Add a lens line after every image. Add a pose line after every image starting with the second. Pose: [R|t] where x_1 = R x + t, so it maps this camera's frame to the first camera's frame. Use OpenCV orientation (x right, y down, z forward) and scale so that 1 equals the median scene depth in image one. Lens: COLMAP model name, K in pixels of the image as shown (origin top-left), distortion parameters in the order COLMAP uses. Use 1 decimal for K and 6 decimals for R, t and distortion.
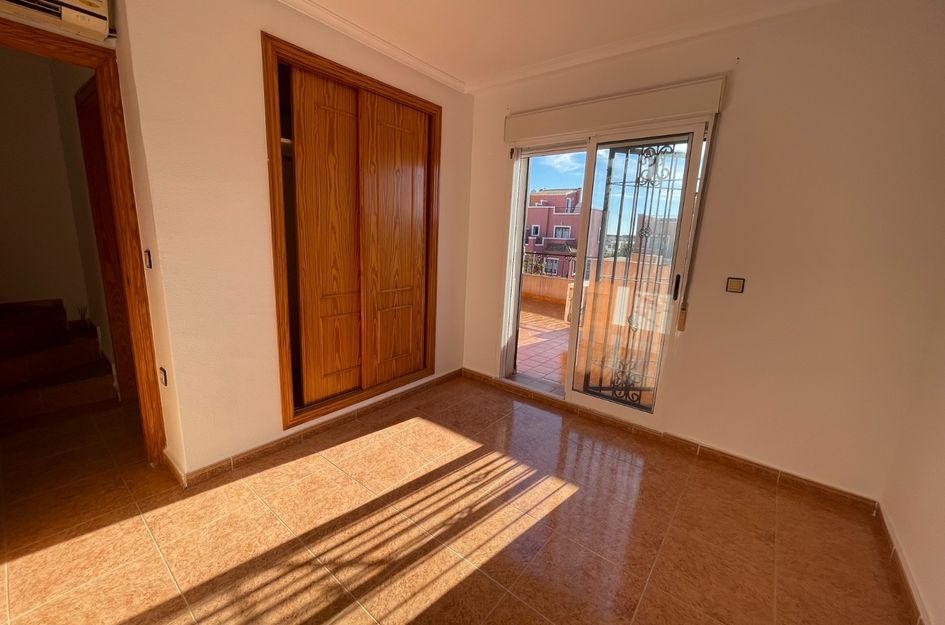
lens RADIAL K [[381.9, 0, 467.8], [0, 381.9, 312.0], [0, 0, 1]] dist [-0.001944, 0.000491]
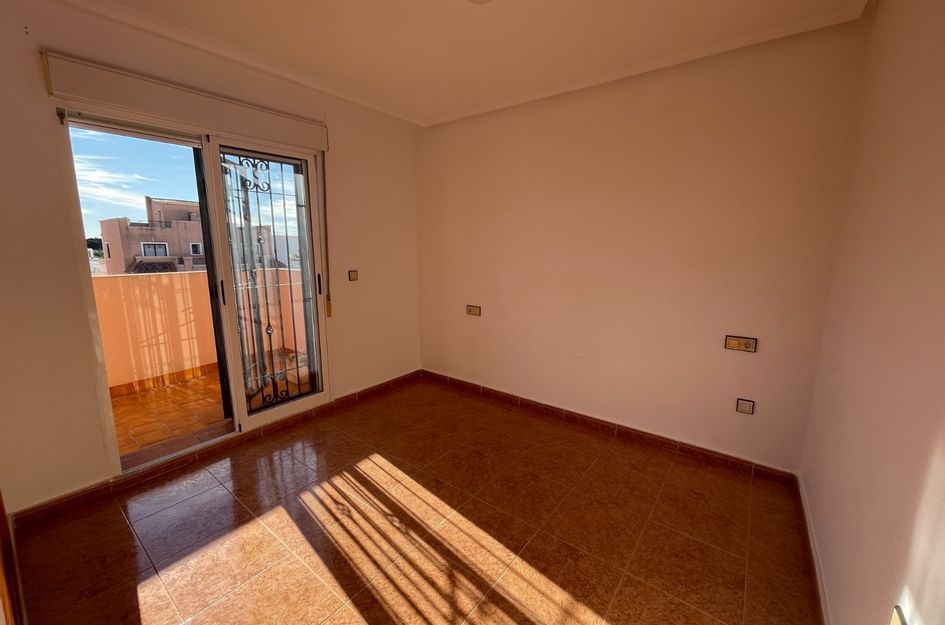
lens RADIAL K [[381.9, 0, 467.8], [0, 381.9, 312.0], [0, 0, 1]] dist [-0.001944, 0.000491]
pose [[-0.020407, -0.211440, 0.977178, -0.945202], [0.202587, 0.956232, 0.211138, -0.193012], [-0.979052, 0.202272, 0.023322, 0.700409]]
